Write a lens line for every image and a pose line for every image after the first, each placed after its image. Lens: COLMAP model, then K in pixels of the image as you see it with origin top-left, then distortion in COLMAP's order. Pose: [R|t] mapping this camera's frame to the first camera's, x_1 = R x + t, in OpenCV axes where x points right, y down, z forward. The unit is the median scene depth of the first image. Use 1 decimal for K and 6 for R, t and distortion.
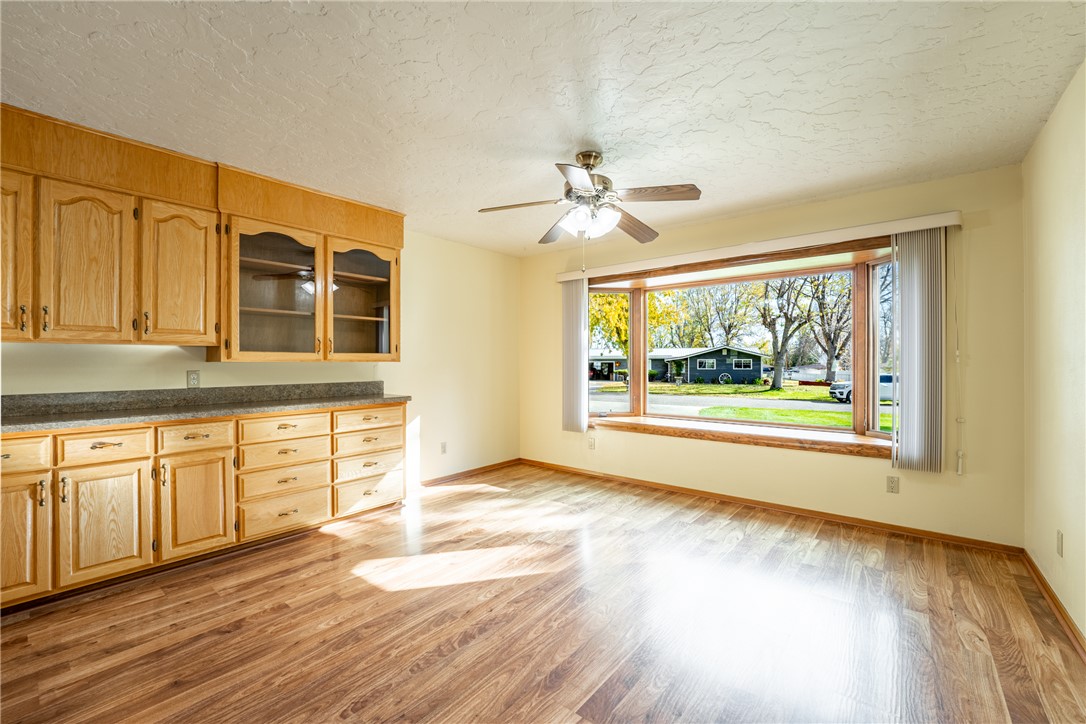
lens RADIAL K [[444.1, 0, 556.9], [0, 444.1, 362.1], [0, 0, 1]] dist [-0.026189, 0.003586]
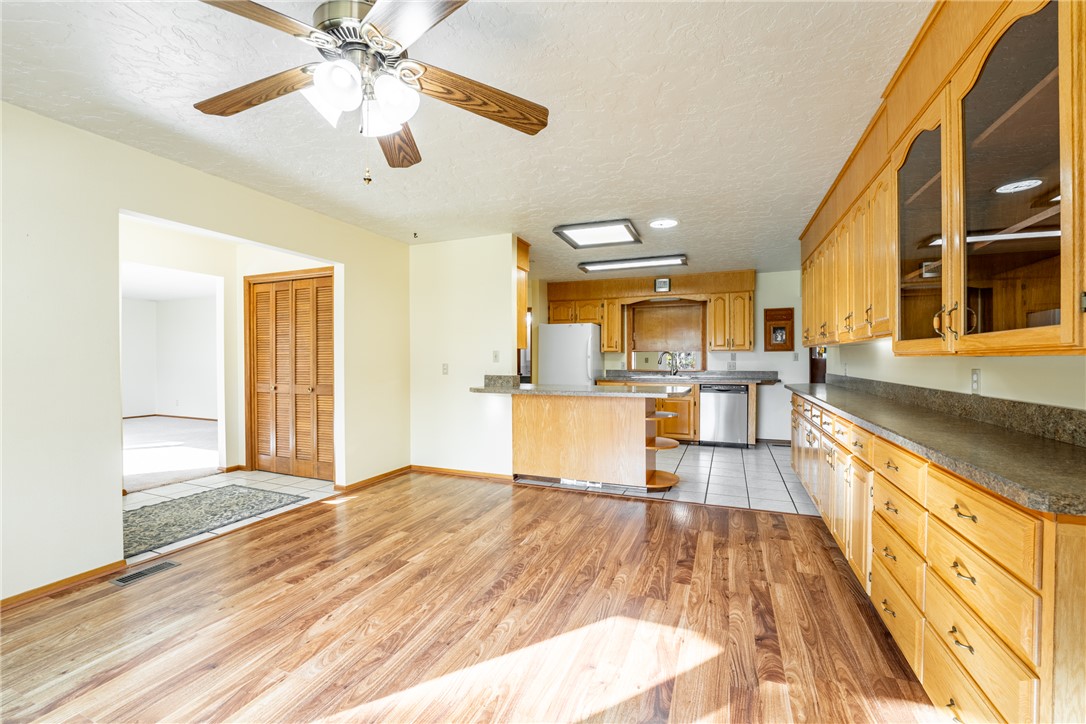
lens RADIAL K [[444.1, 0, 548.7], [0, 444.1, 363.0], [0, 0, 1]] dist [-0.026189, 0.003586]
pose [[-0.957319, 0.007698, -0.288932, 0.007050], [0.005629, 0.999952, 0.007992, 0.000163], [0.288980, 0.006024, -0.957316, 1.320355]]
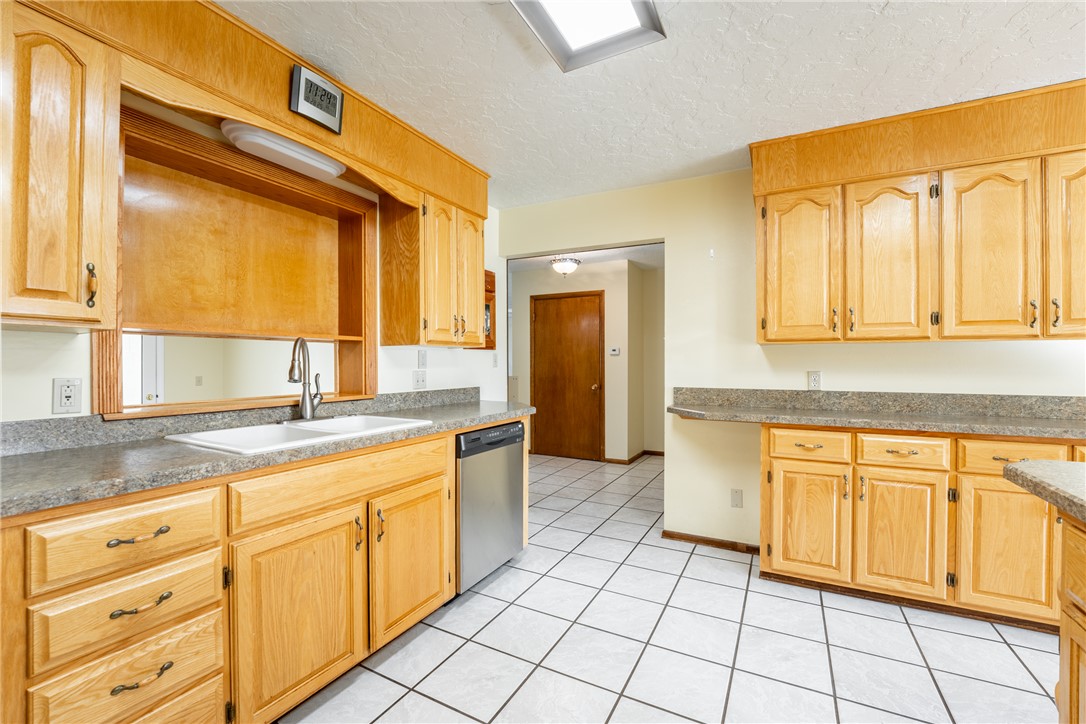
lens RADIAL K [[444.1, 0, 539.2], [0, 444.1, 363.2], [0, 0, 1]] dist [-0.026189, 0.003586]
pose [[0.175536, 0.003279, -0.984468, -0.486324], [0.000428, 0.999994, 0.003407, -0.001314], [0.984473, -0.001019, 0.175533, -0.333645]]
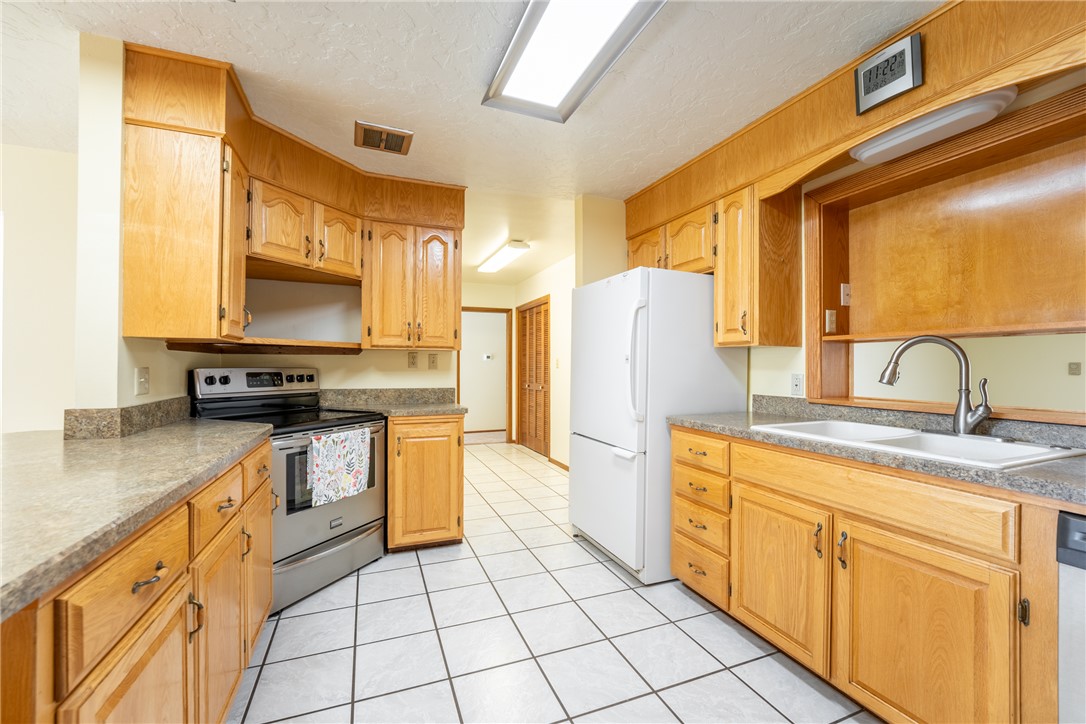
lens RADIAL K [[444.1, 0, 542.1], [0, 444.1, 364.1], [0, 0, 1]] dist [-0.026189, 0.003586]
pose [[-0.868730, 0.005095, 0.495261, -1.003806], [0.002456, 0.999979, -0.005979, 0.001762], [-0.495281, -0.003978, -0.868724, 0.135397]]
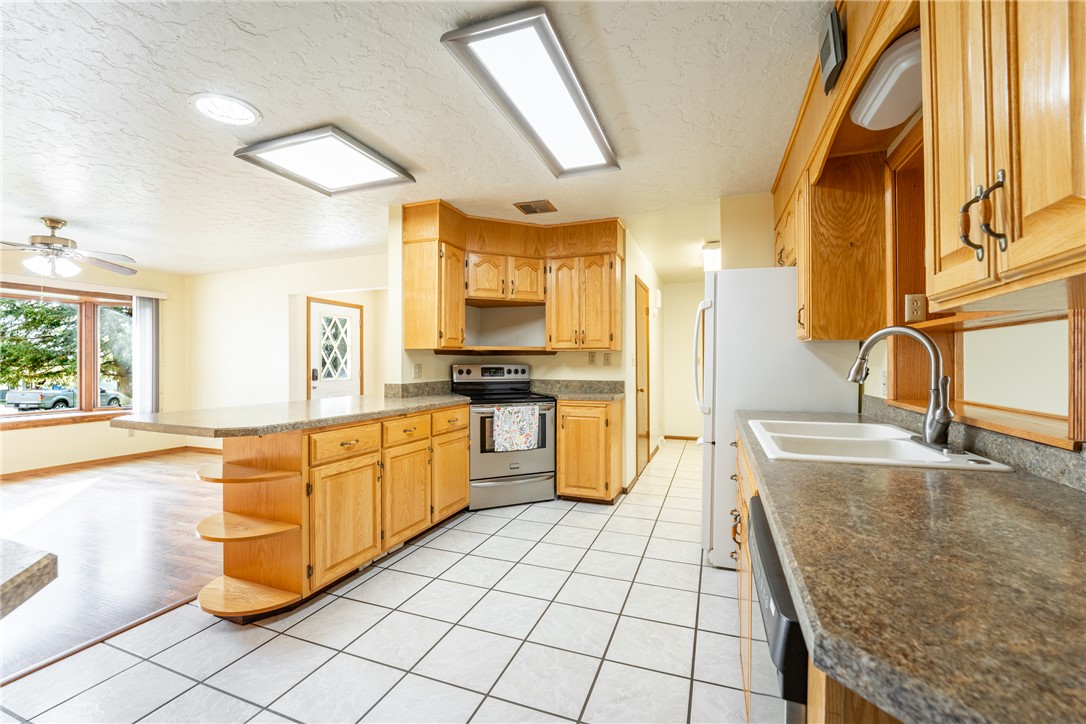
lens RADIAL K [[444.1, 0, 538.7], [0, 444.1, 361.4], [0, 0, 1]] dist [-0.026189, 0.003586]
pose [[-0.305996, 0.007678, 0.952002, -1.446466], [0.002696, 0.999970, -0.007198, 0.003518], [-0.952029, 0.000364, -0.306008, -0.052187]]
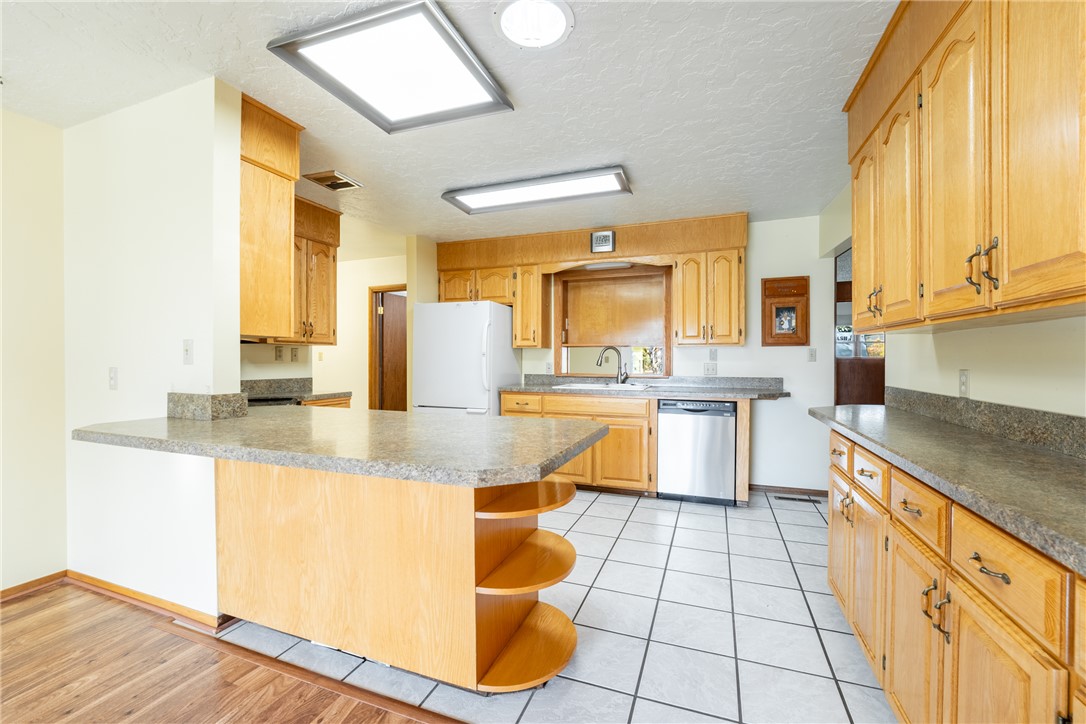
lens RADIAL K [[444.1, 0, 549.0], [0, 444.1, 363.2], [0, 0, 1]] dist [-0.026189, 0.003586]
pose [[-0.948048, 0.007255, -0.318045, -0.533143], [0.003833, 0.999928, 0.011384, 0.000773], [0.318105, 0.009574, -0.948007, 0.685860]]
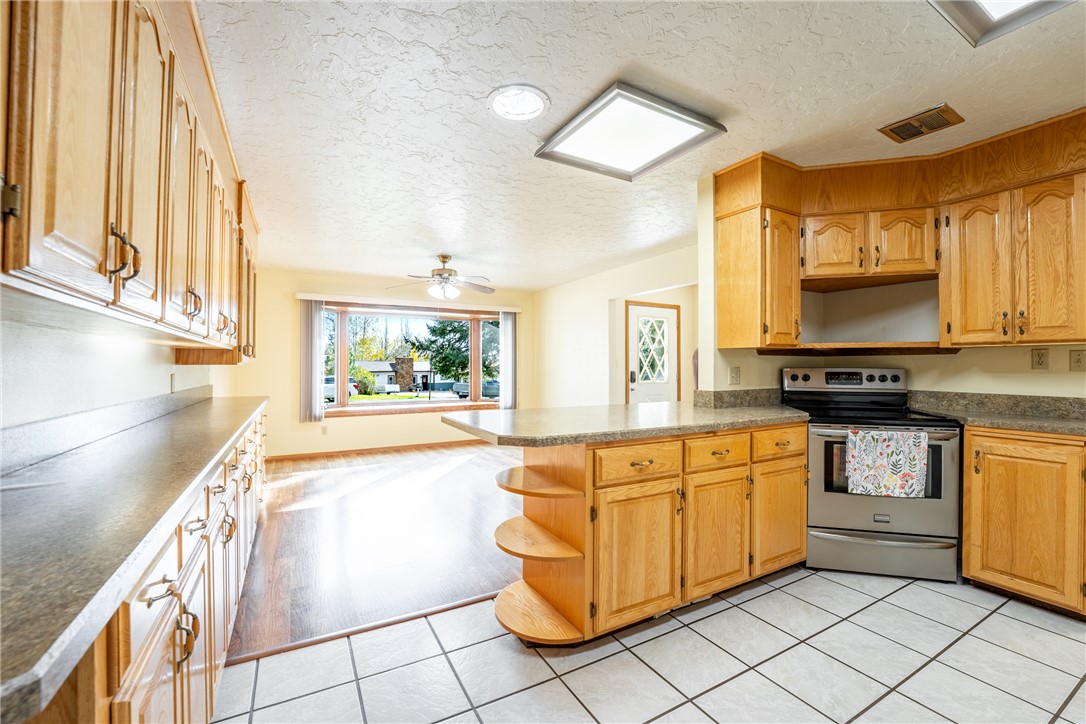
lens RADIAL K [[444.1, 0, 549.1], [0, 444.1, 362.3], [0, 0, 1]] dist [-0.026189, 0.003586]
pose [[0.363613, 0.010767, 0.931488, -1.259510], [-0.002621, 0.999941, -0.010536, 0.001907], [-0.931546, 0.001390, 0.363620, -0.079303]]
